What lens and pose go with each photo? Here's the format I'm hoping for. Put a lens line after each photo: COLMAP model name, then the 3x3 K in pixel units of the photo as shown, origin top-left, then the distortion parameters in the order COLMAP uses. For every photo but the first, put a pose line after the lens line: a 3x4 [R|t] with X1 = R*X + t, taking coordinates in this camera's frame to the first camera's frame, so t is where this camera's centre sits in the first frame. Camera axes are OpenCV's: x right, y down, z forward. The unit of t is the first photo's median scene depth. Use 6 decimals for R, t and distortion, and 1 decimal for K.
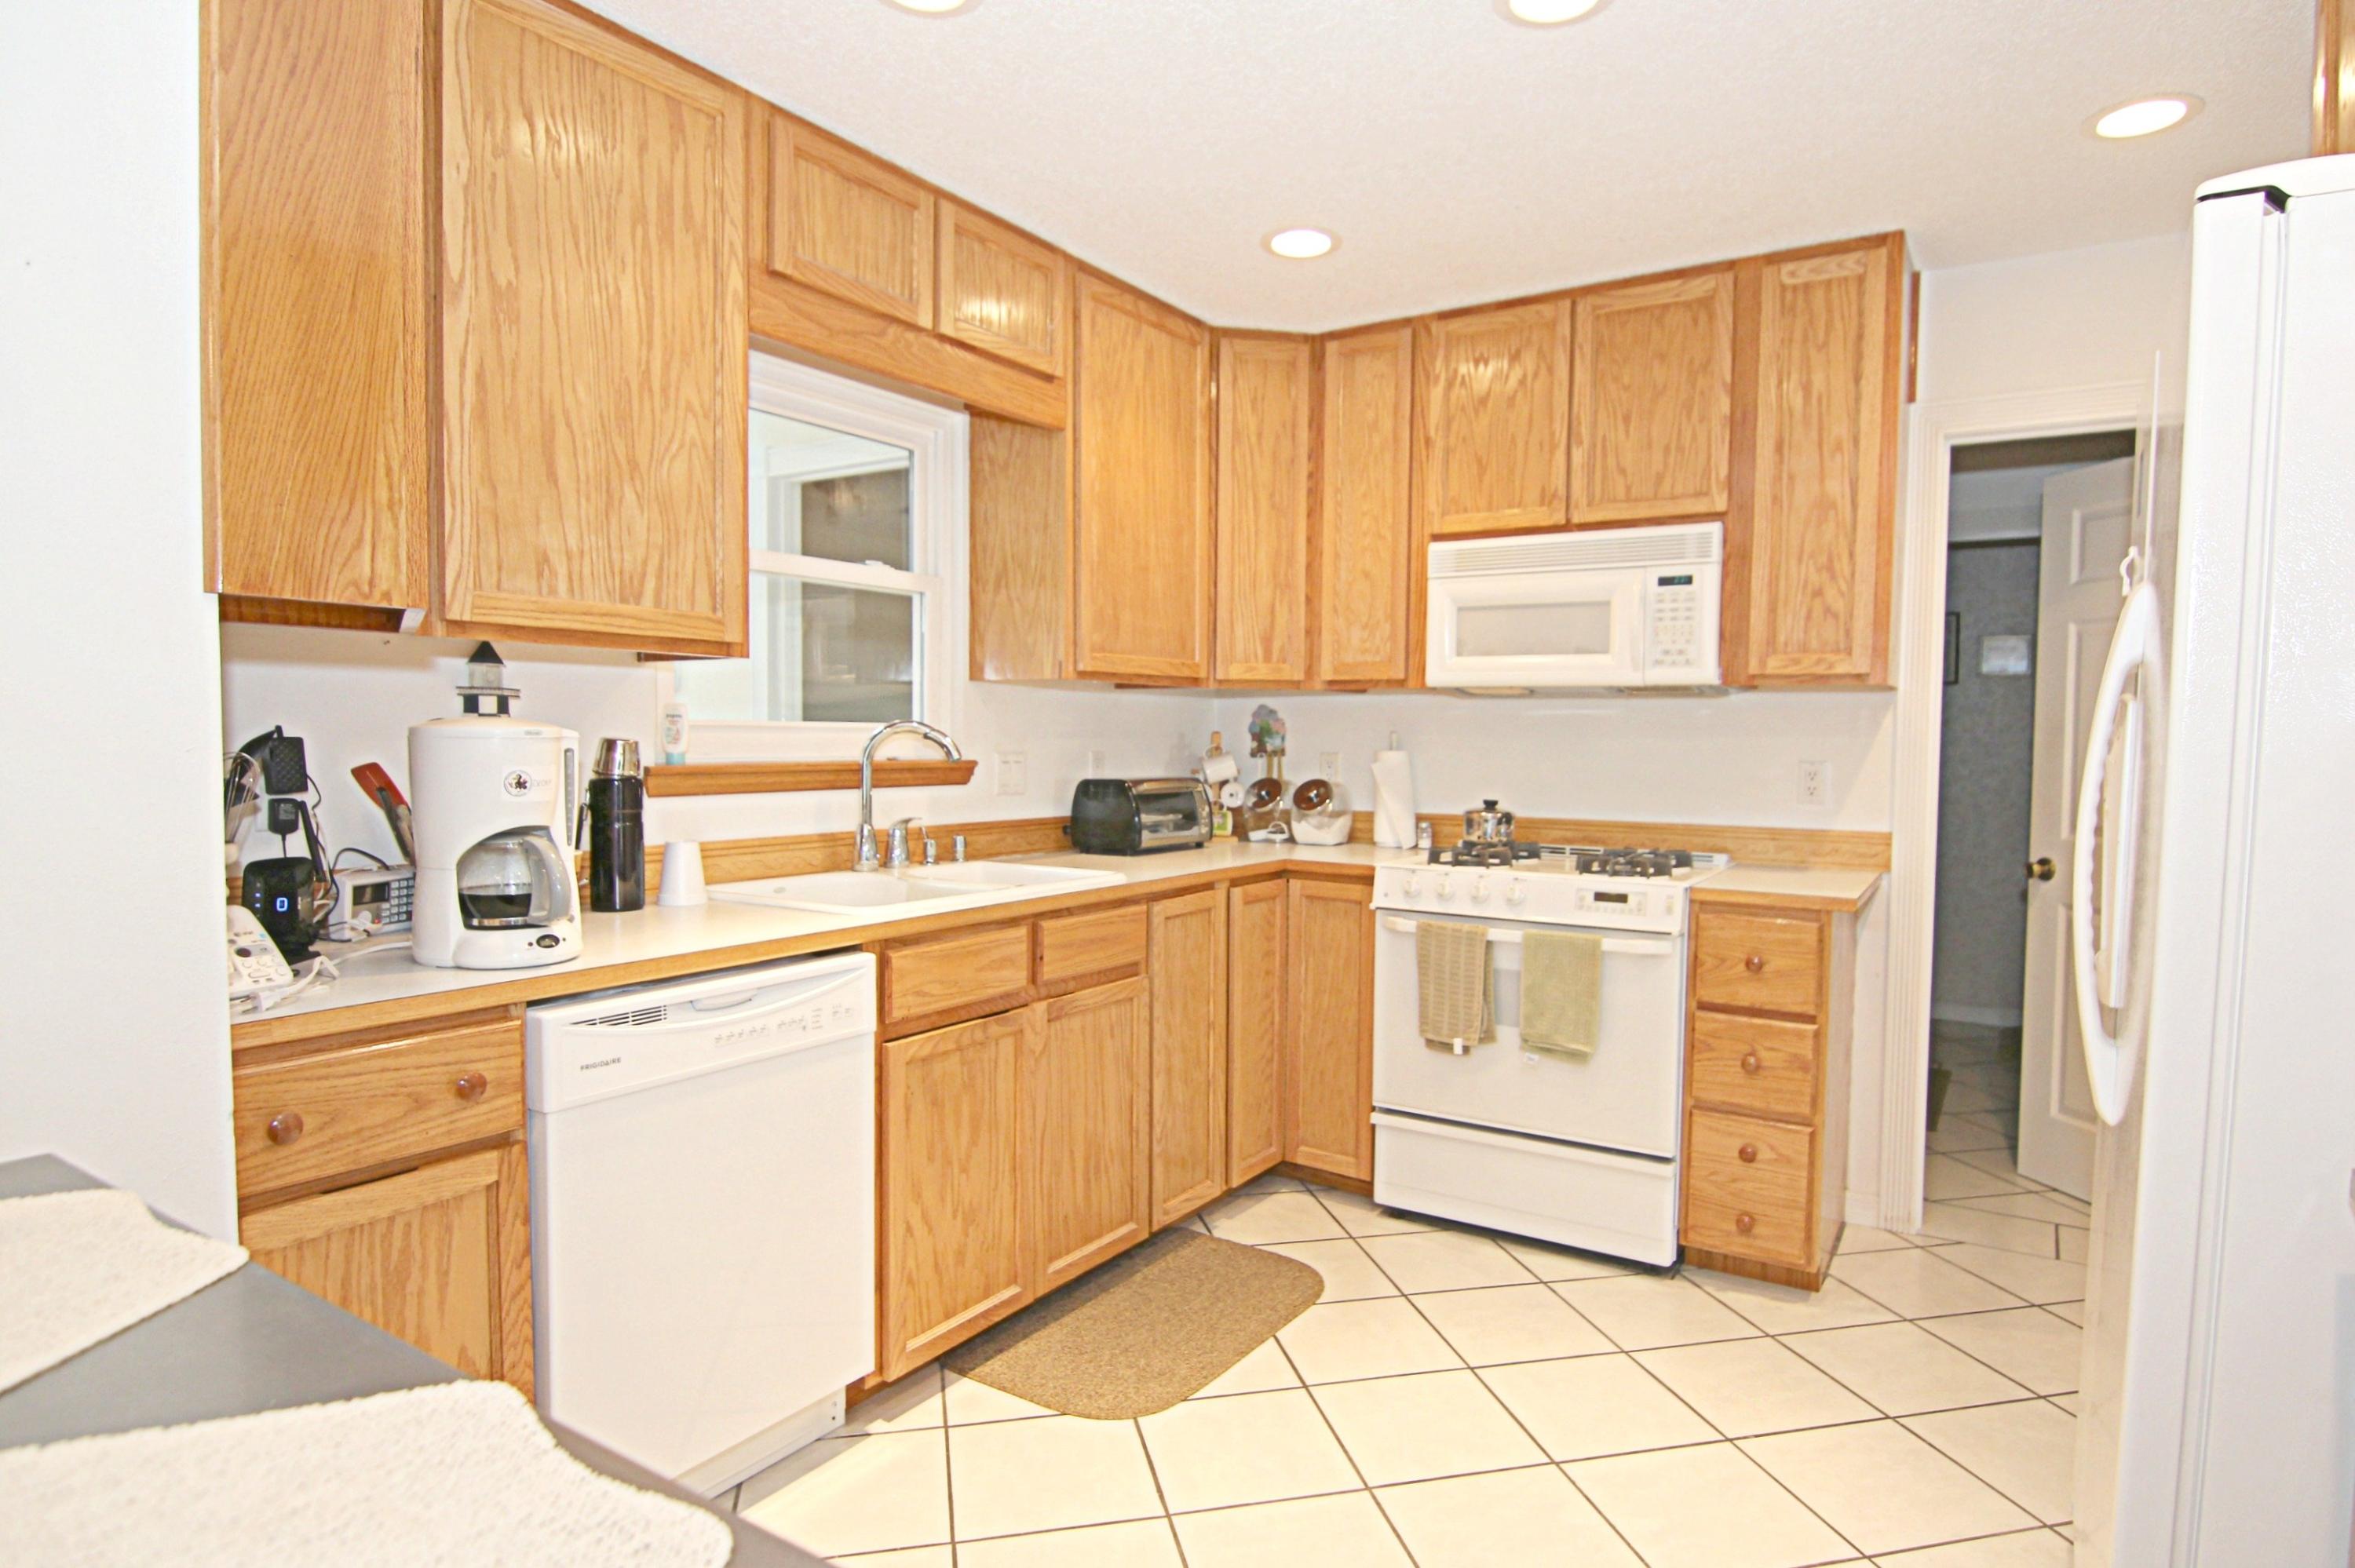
lens RADIAL K [[1204.1, 0, 1164.6], [0, 1204.1, 790.8], [0, 0, 1]] dist [-0.004535, -0.011203]
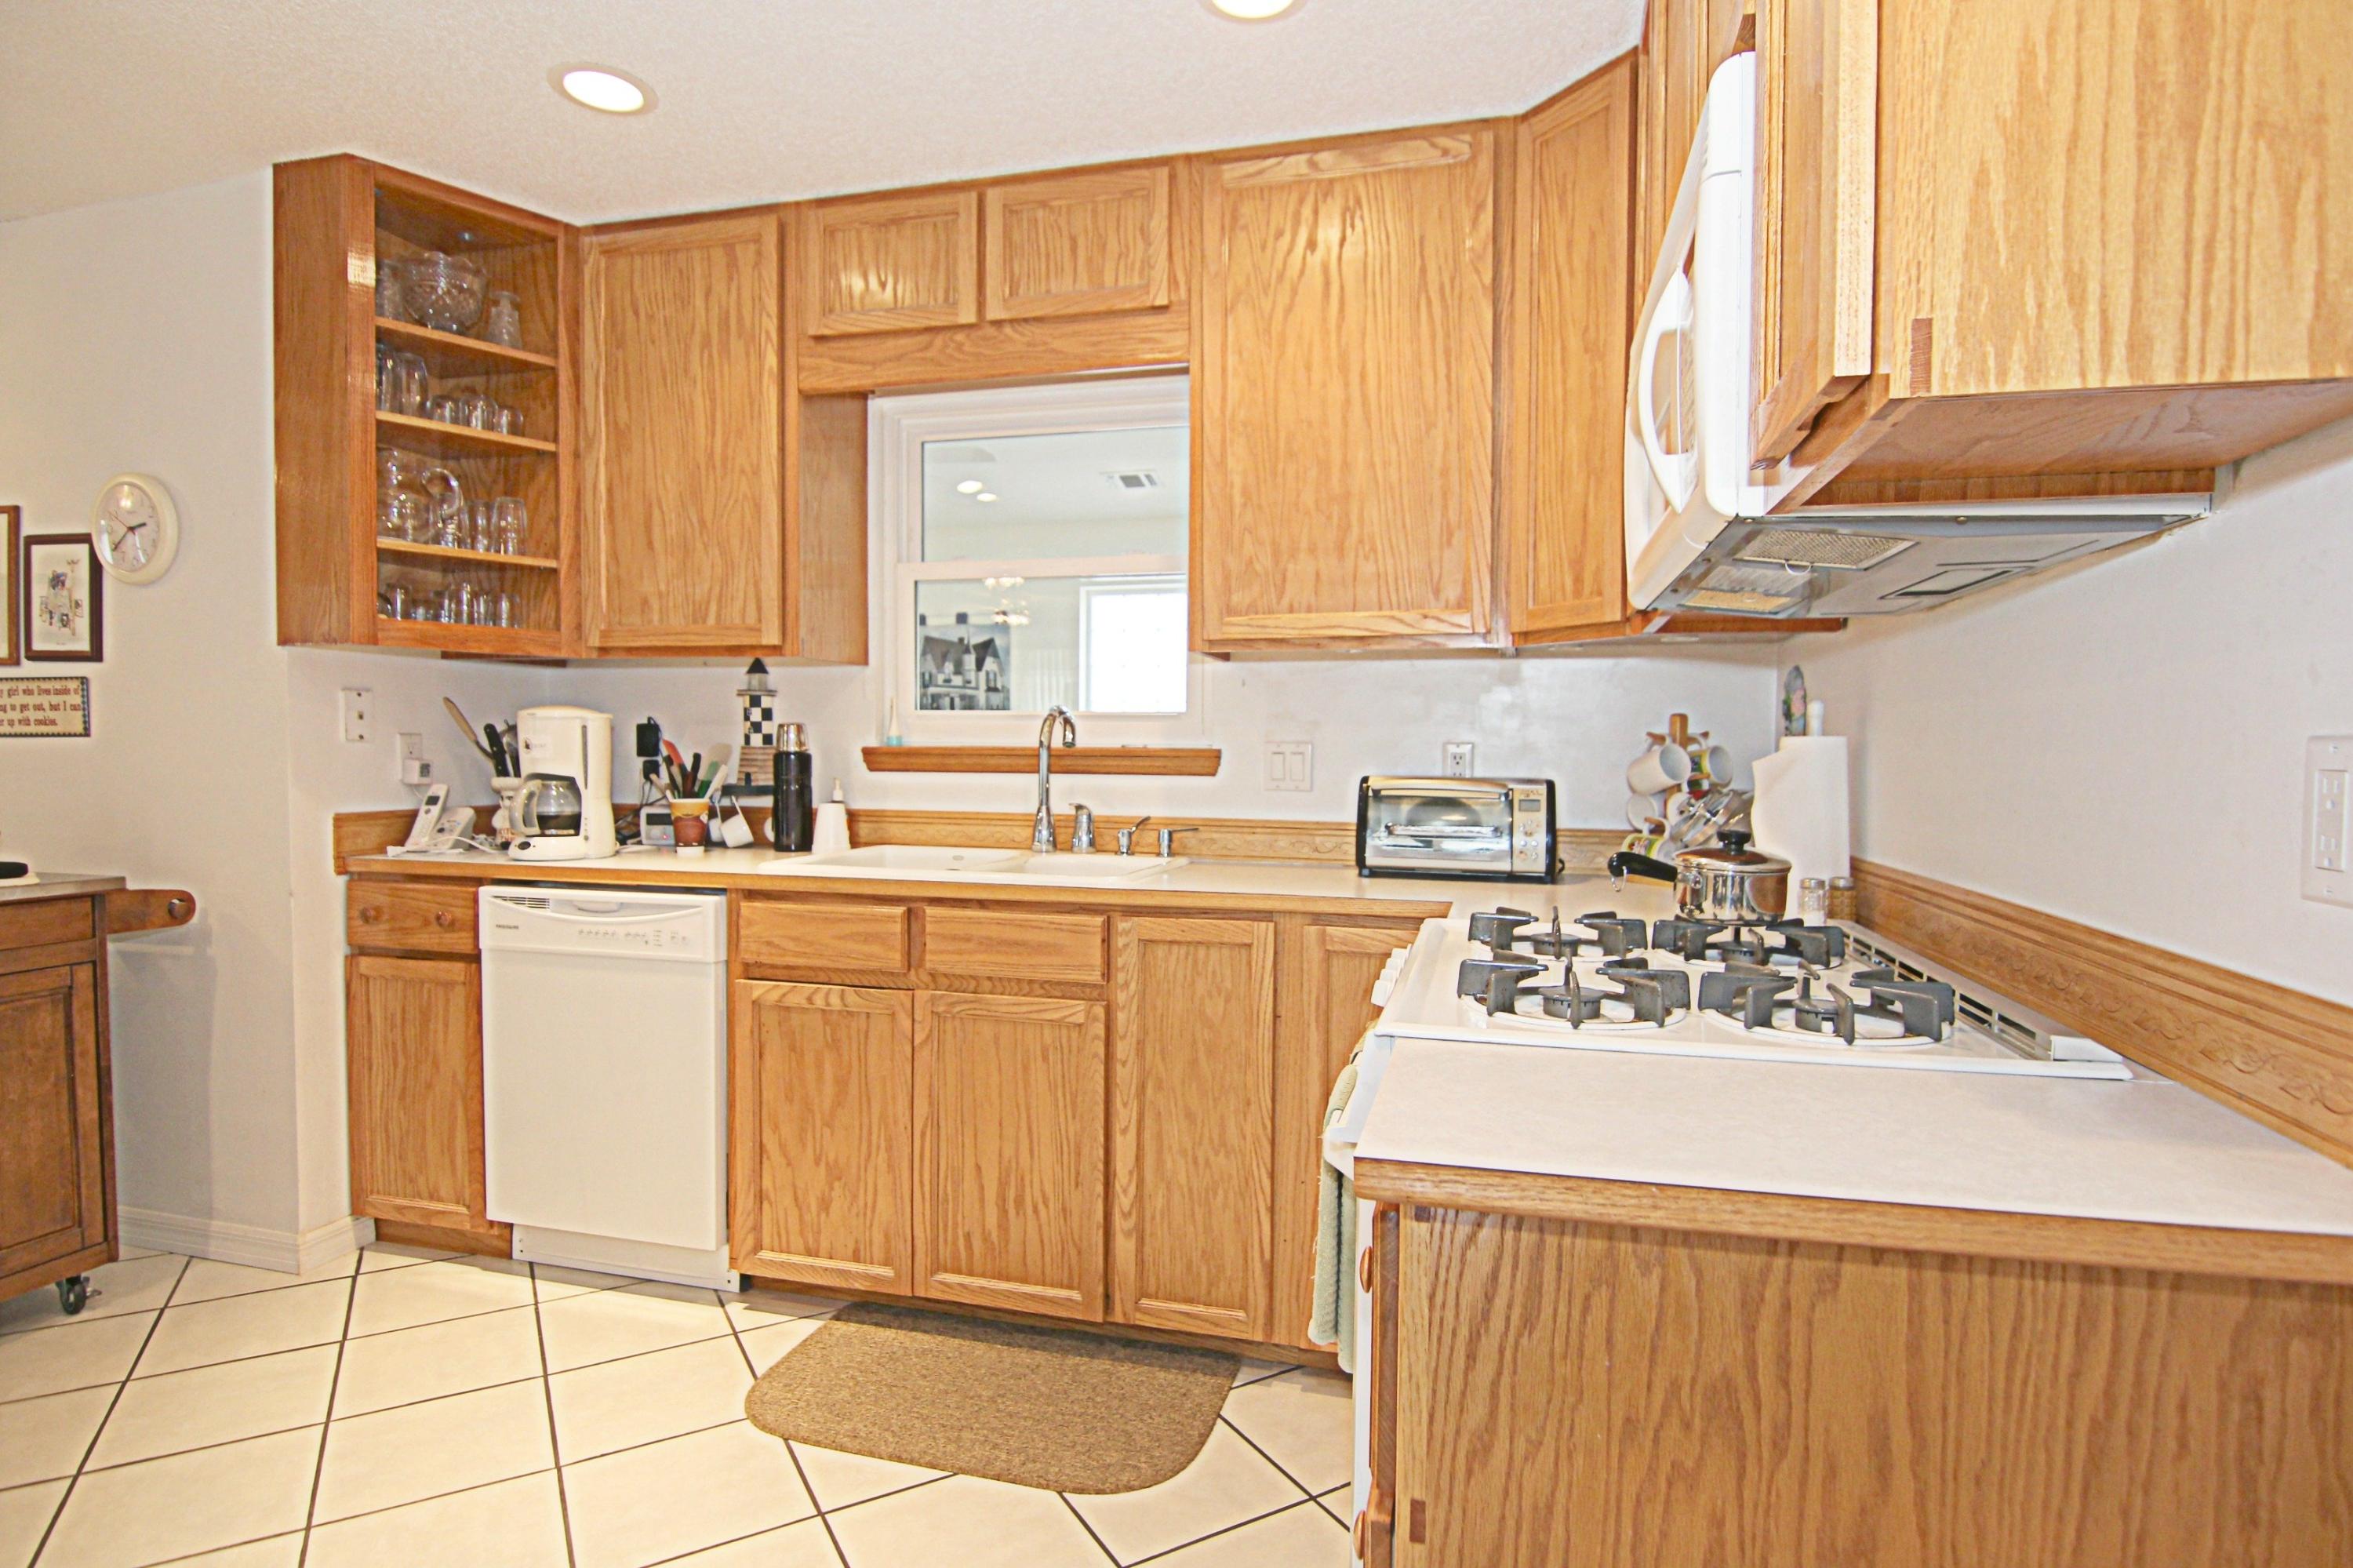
lens RADIAL K [[1203.3, 0, 1163.6], [0, 1203.3, 790.8], [0, 0, 1]] dist [-0.004535, -0.011203]
pose [[0.357574, 0.025781, -0.933529, 0.727760], [-0.048465, 0.998784, 0.009020, -0.001170], [0.932627, 0.042018, 0.358388, 0.701860]]
